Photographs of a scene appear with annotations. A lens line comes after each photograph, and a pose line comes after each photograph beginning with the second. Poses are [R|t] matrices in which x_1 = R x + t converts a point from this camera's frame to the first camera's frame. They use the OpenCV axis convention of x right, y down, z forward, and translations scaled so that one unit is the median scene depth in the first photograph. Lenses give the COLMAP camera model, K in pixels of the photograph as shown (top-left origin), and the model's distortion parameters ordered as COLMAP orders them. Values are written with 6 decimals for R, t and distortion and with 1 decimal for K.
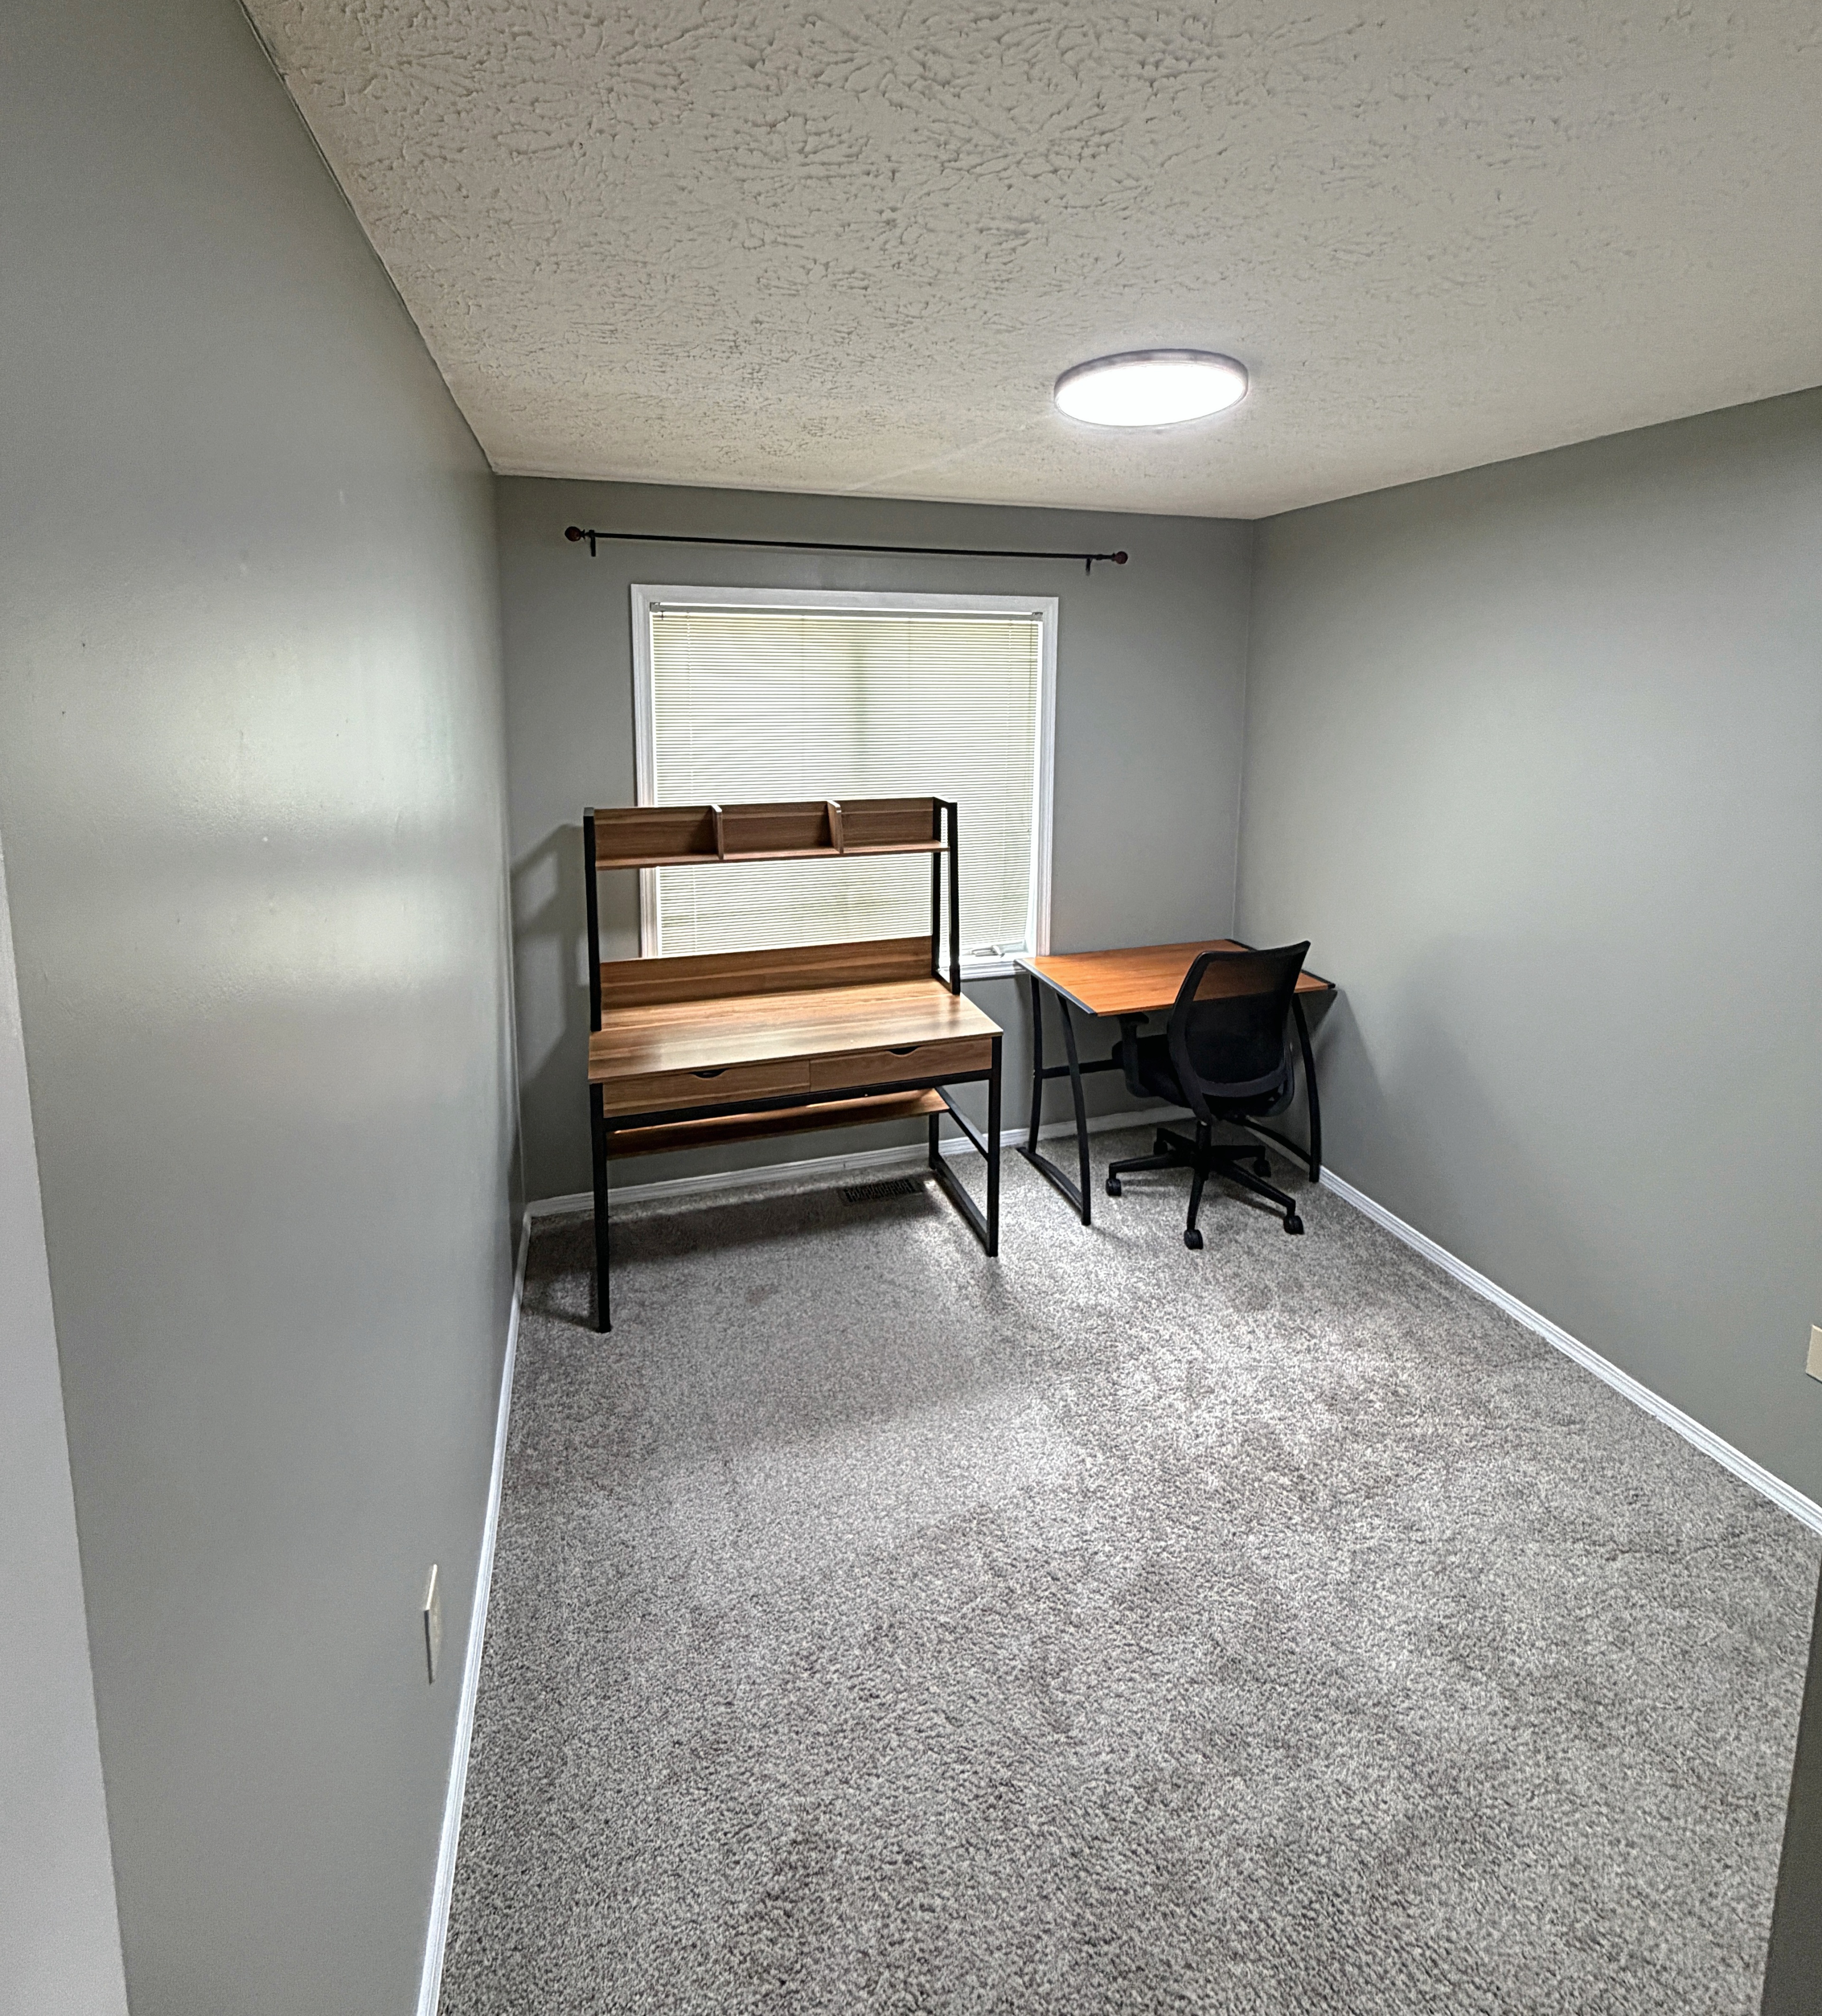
lens RADIAL K [[975.7, 0, 911.9], [0, 975.7, 788.4], [0, 0, 1]] dist [0.000707, 0.000091]
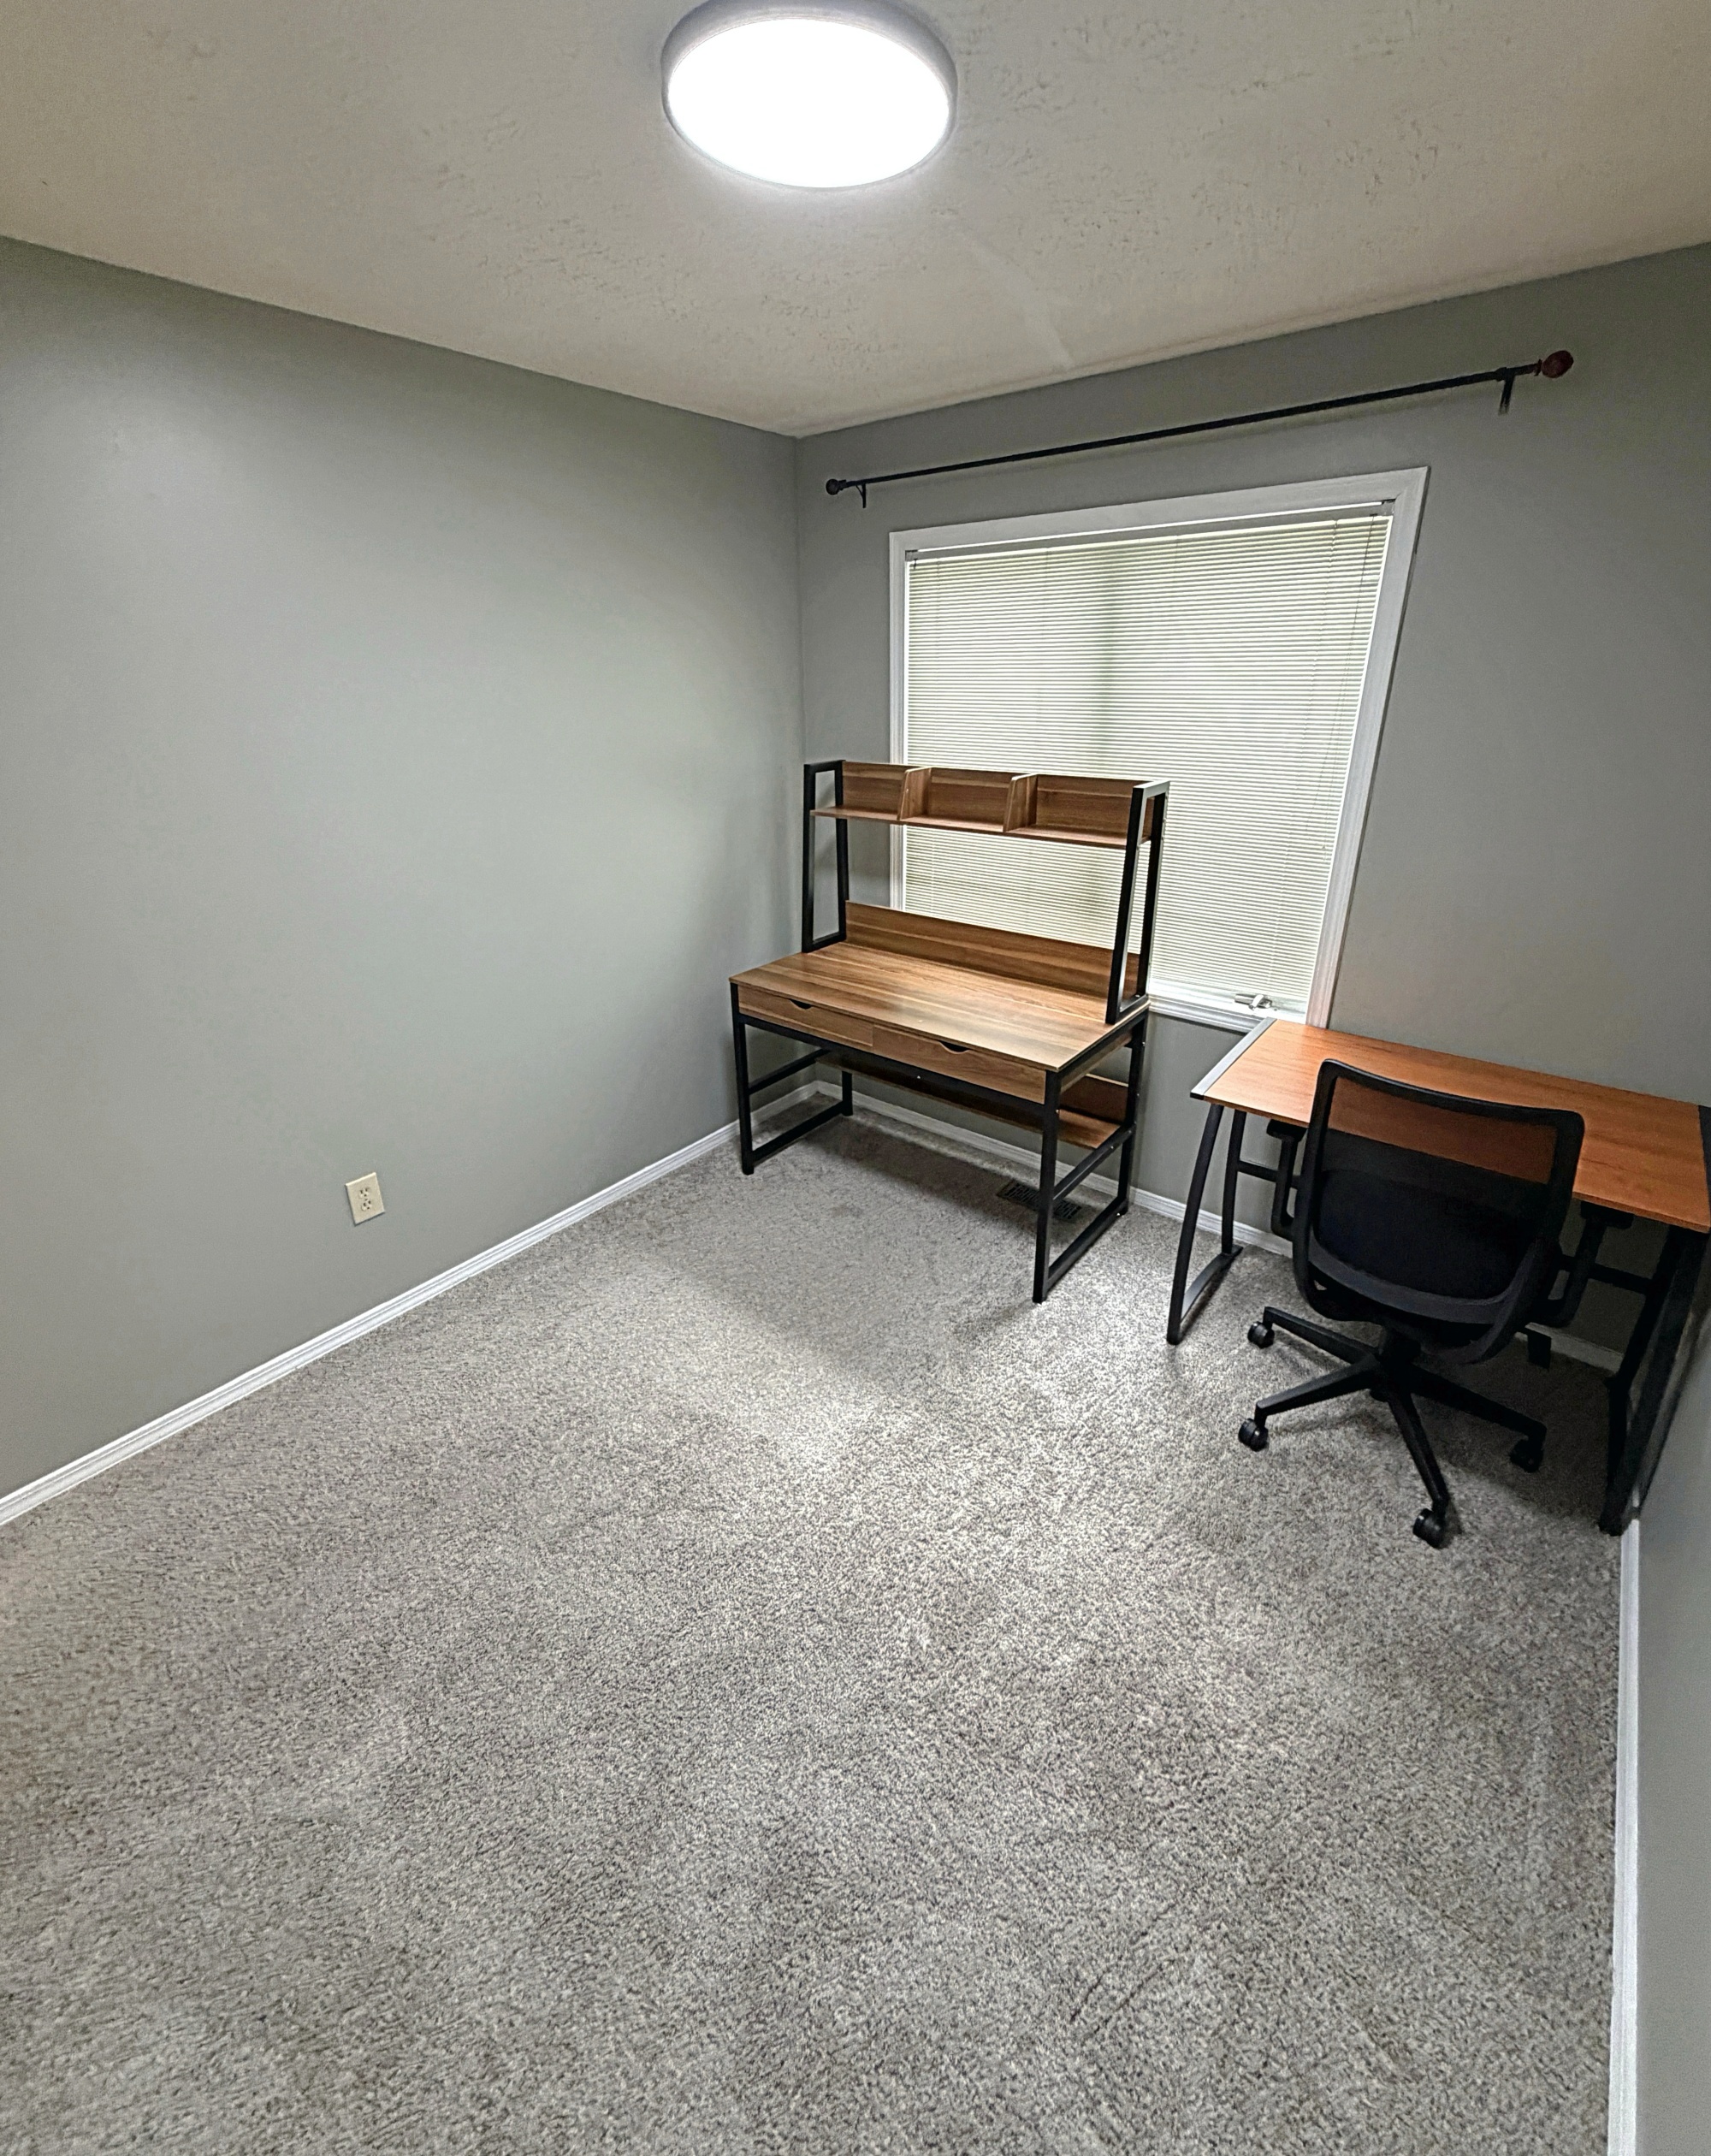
lens RADIAL K [[922.0, 0, 851.0], [0, 922.0, 1008.0], [0, 0, 1]] dist [0.001389, 0.000333]
pose [[0.547714, 0.280038, -0.788409, 0.553457], [-0.081362, 0.955684, 0.282930, -0.007662], [0.832700, -0.090818, 0.546226, 0.392603]]
